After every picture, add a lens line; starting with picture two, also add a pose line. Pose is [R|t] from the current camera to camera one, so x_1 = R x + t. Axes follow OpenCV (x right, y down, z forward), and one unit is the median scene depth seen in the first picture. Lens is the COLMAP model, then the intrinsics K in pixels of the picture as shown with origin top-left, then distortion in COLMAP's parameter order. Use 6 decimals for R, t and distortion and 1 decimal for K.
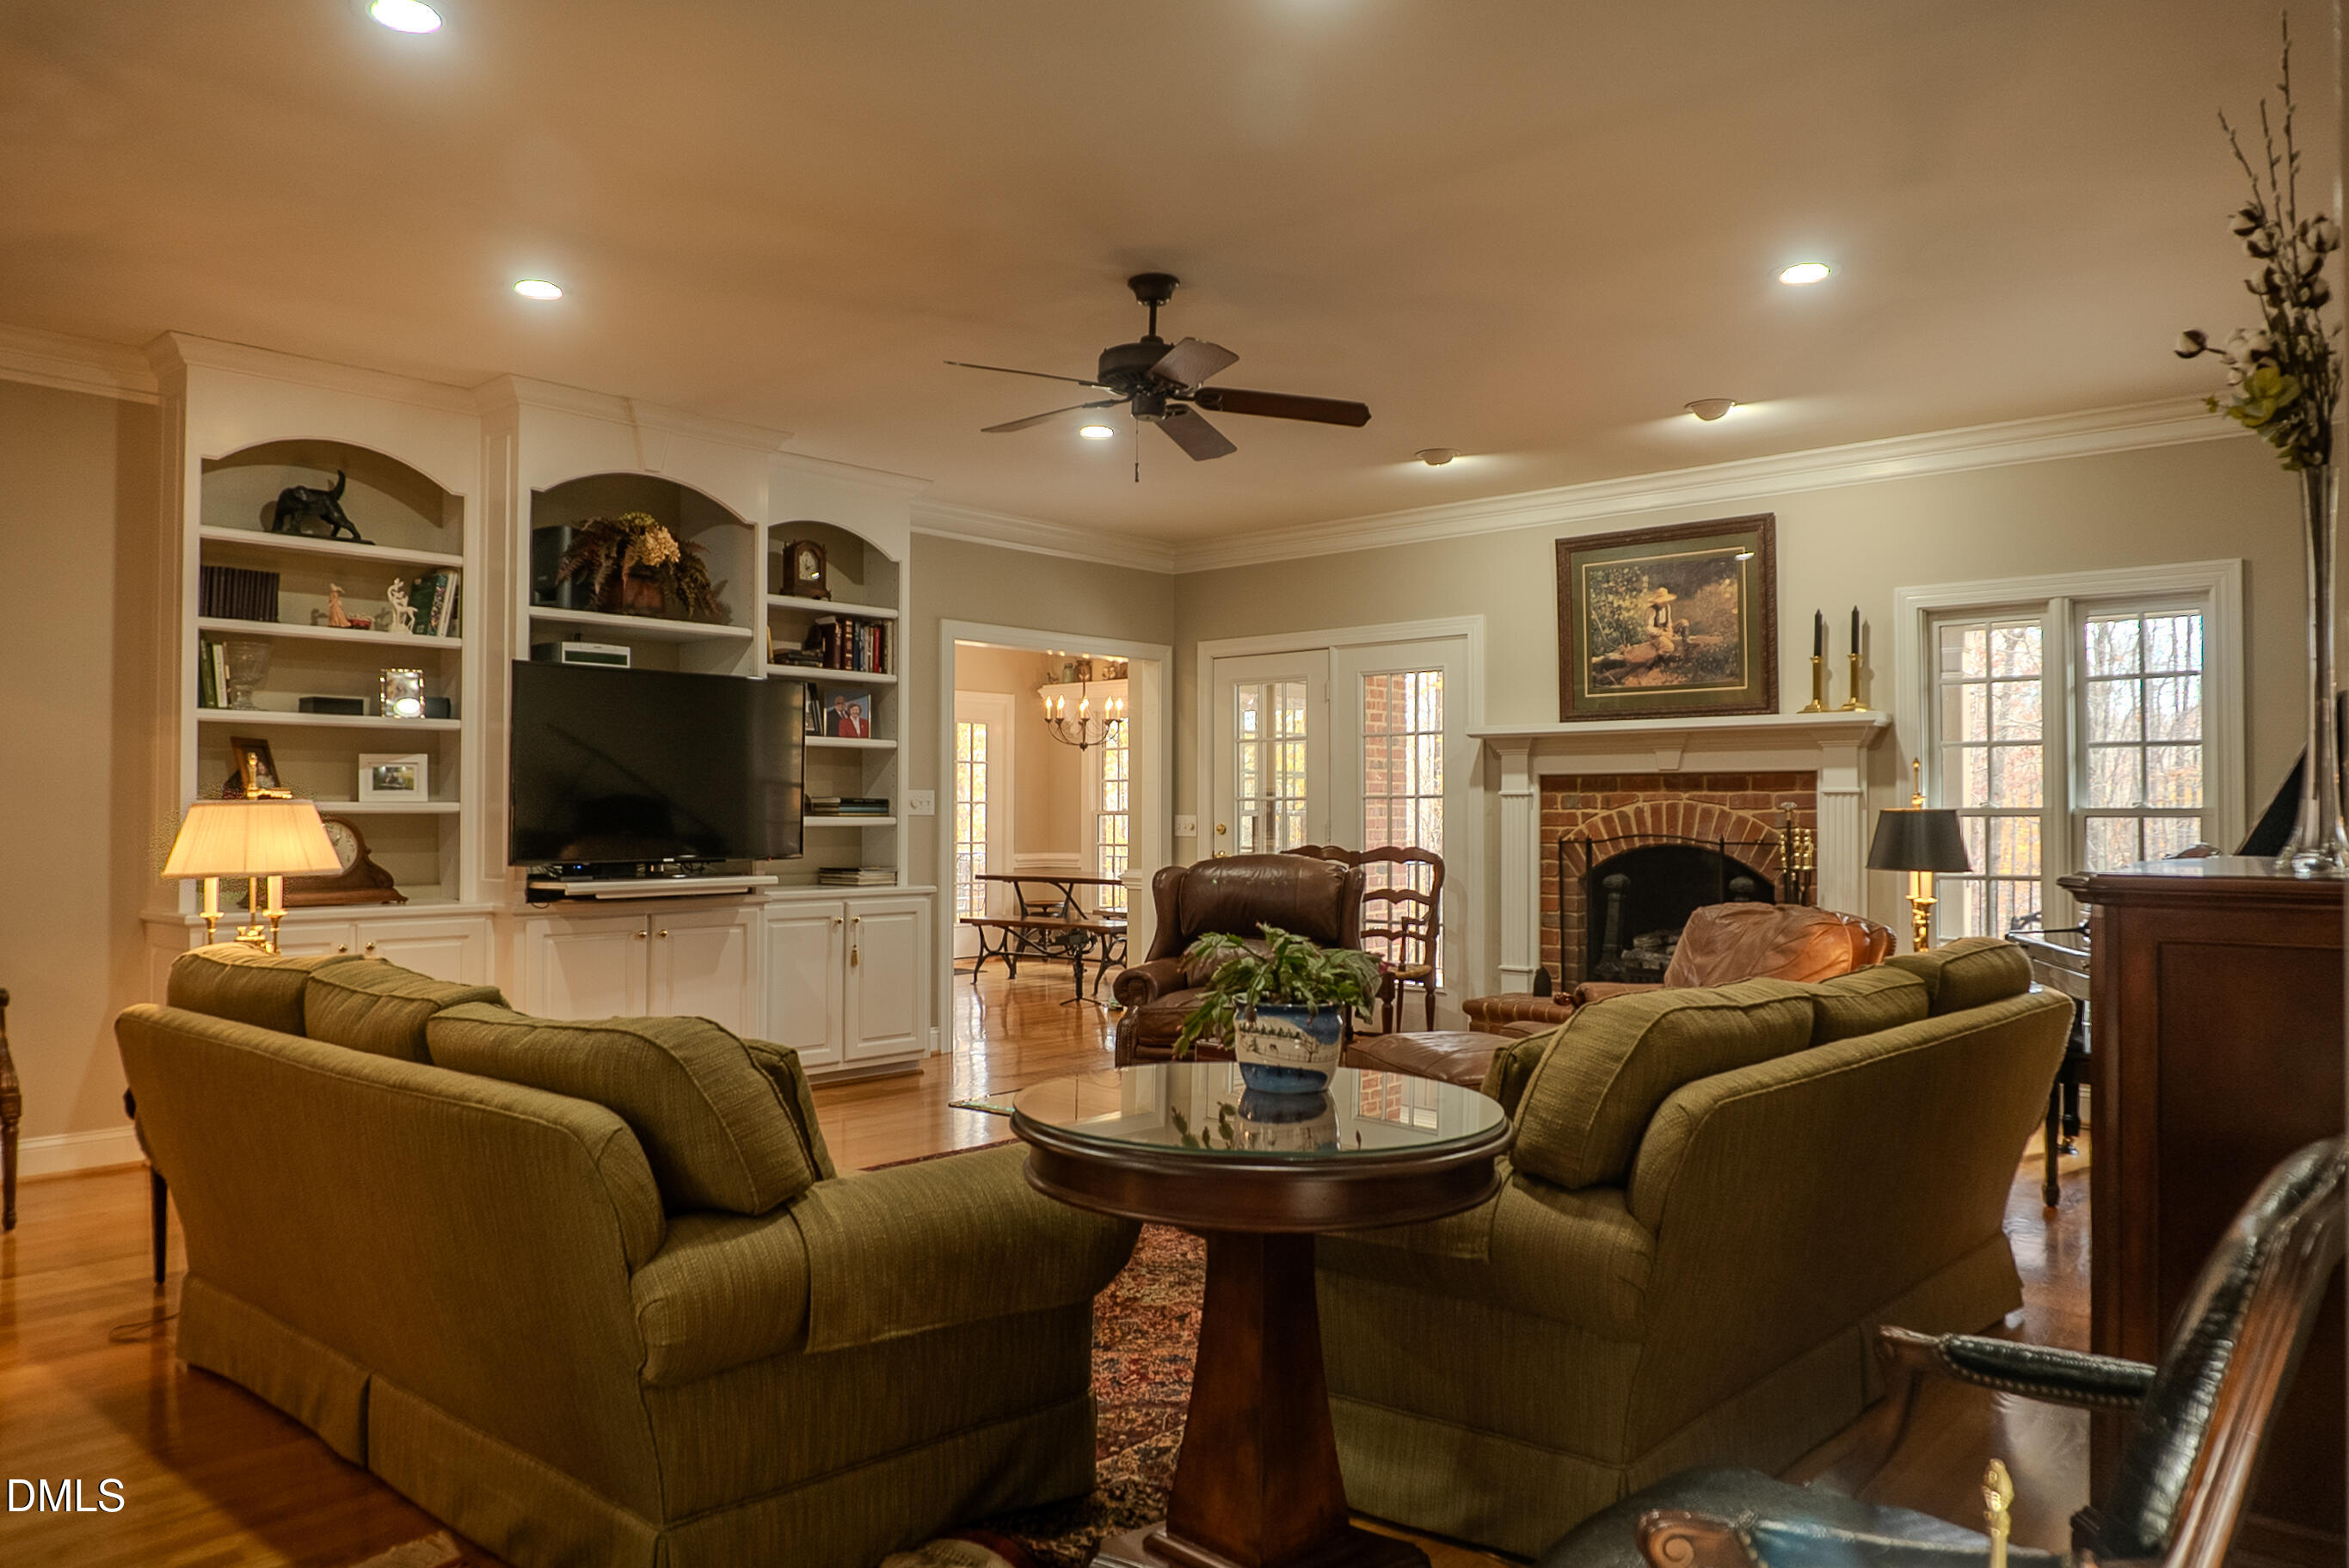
lens RADIAL K [[1606.8, 0, 1157.6], [0, 1606.8, 784.7], [0, 0, 1]] dist [-0.007676, -0.001046]
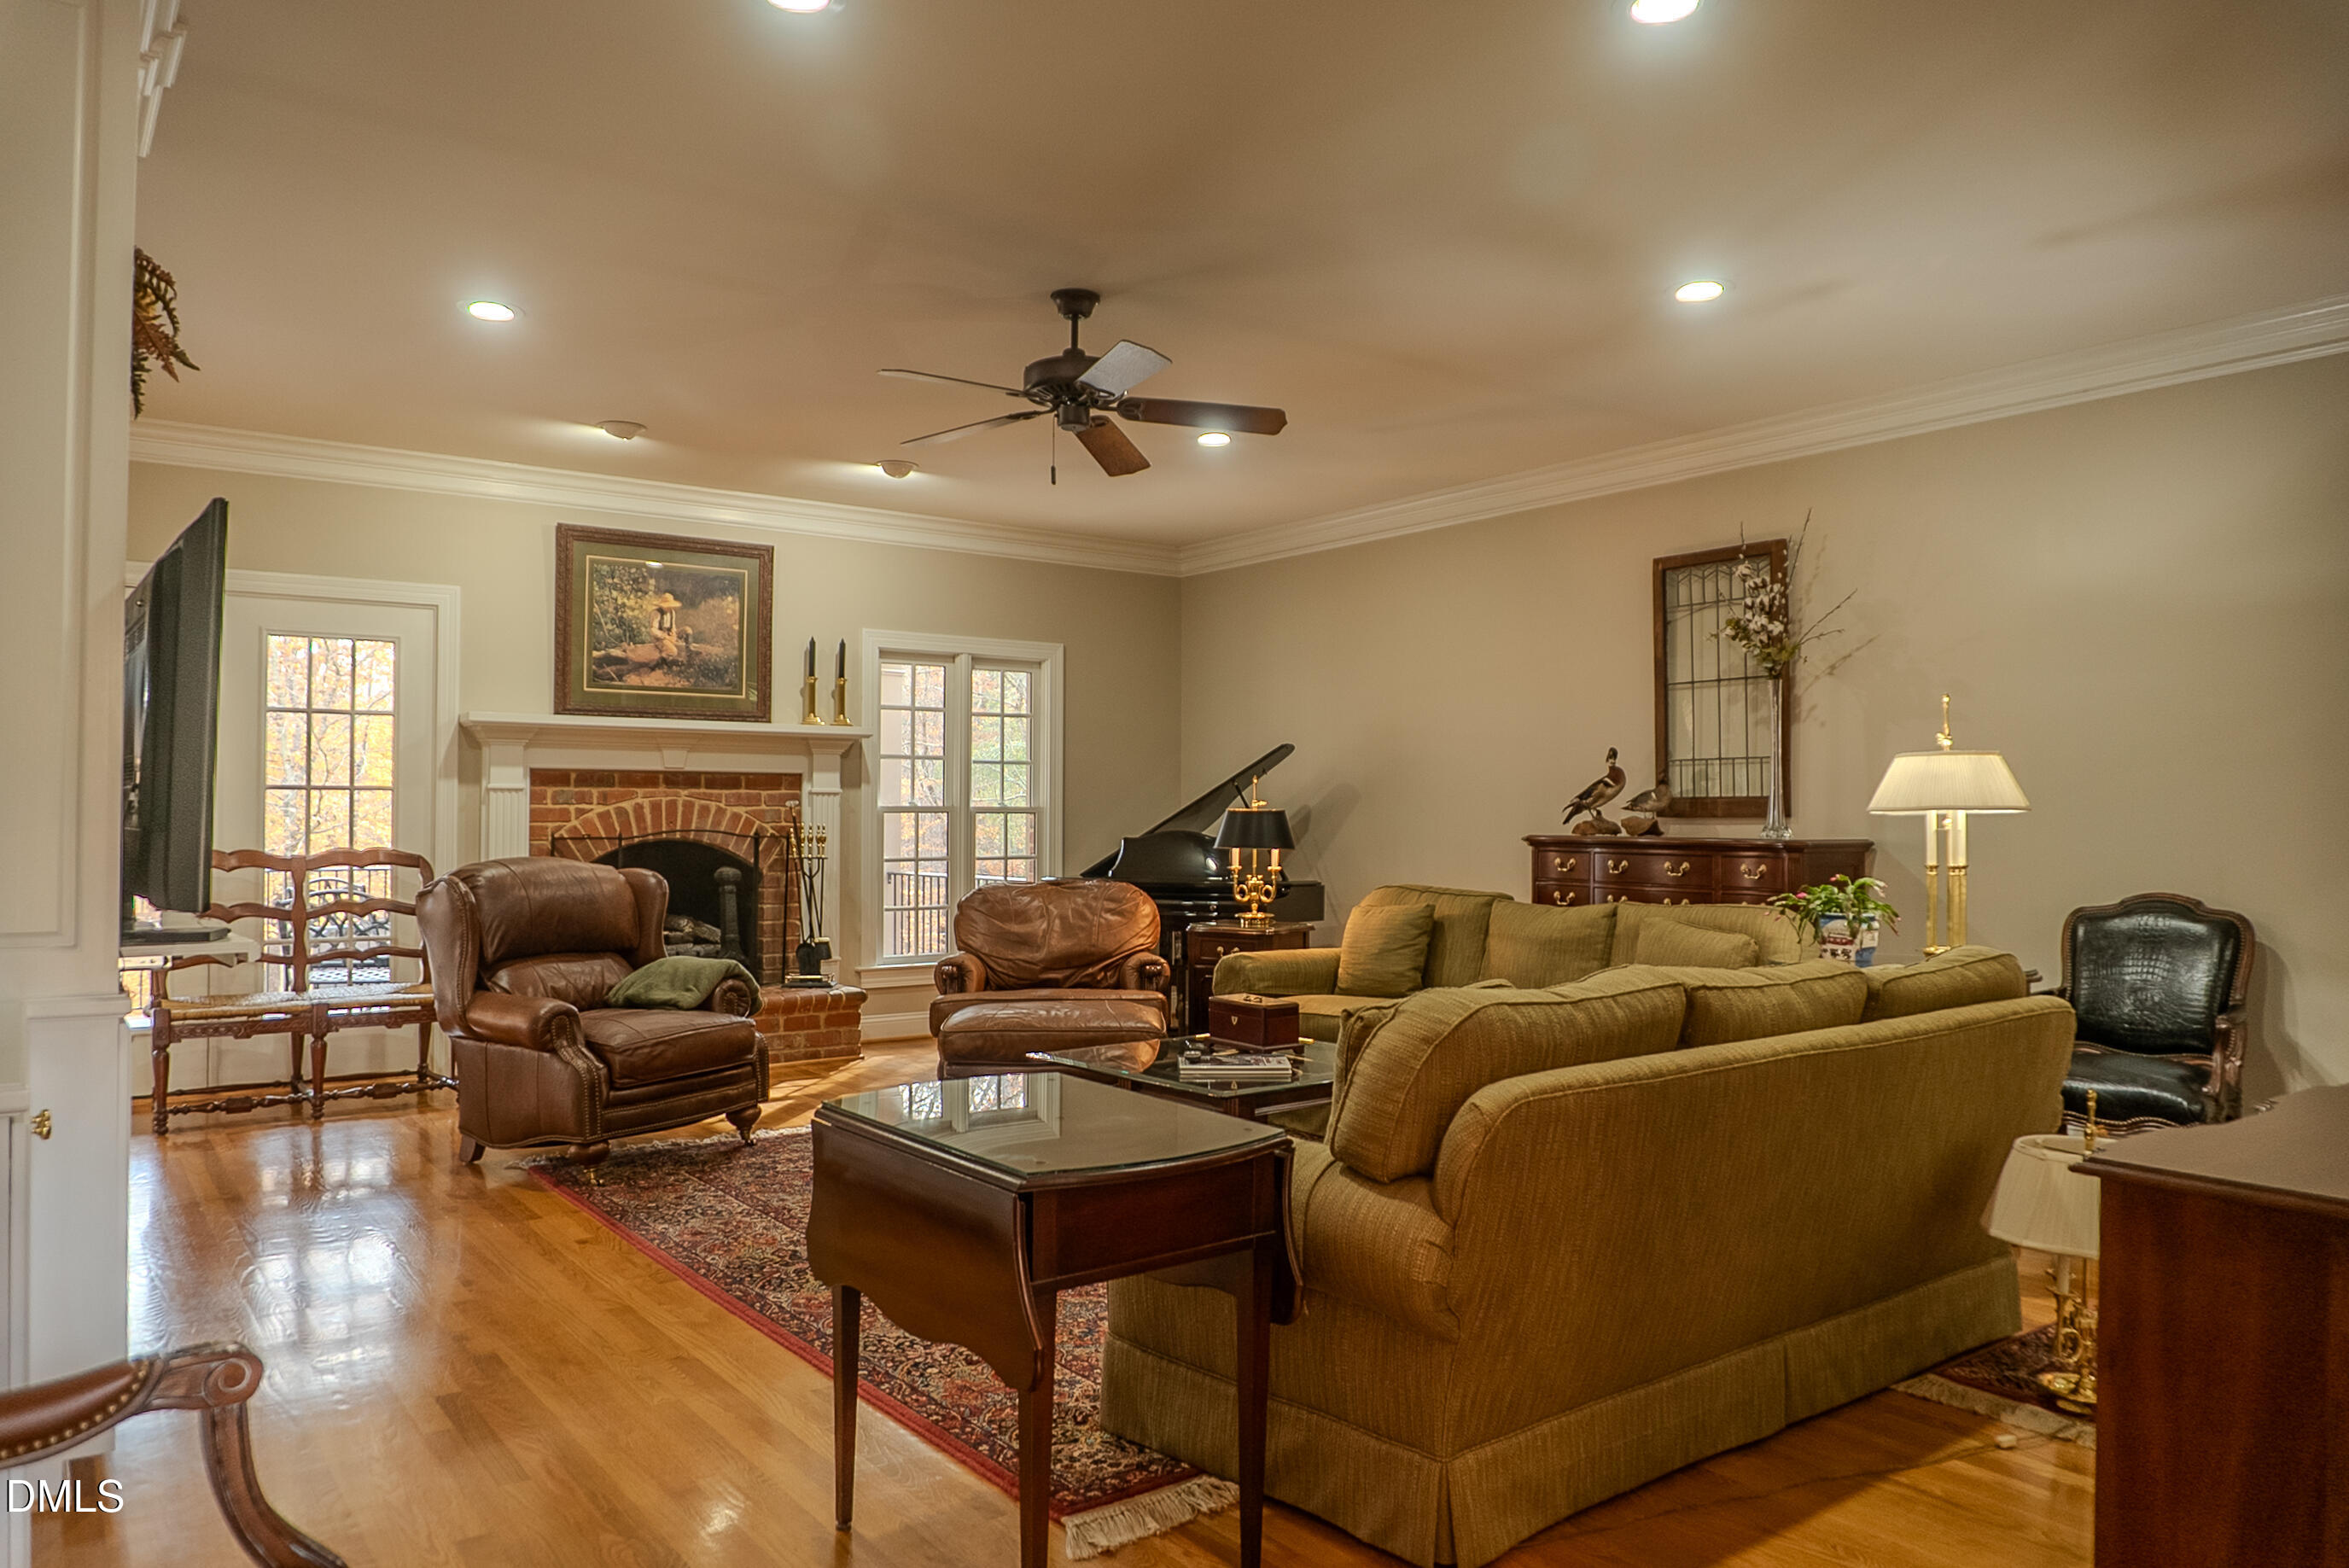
lens RADIAL K [[1606.8, 0, 1163.5], [0, 1606.8, 781.0], [0, 0, 1]] dist [-0.007676, -0.001046]
pose [[0.229134, 0.018515, 0.973219, -0.626099], [-0.022842, 0.999646, -0.013640, 0.006159], [-0.973127, -0.019105, 0.229476, 0.443222]]
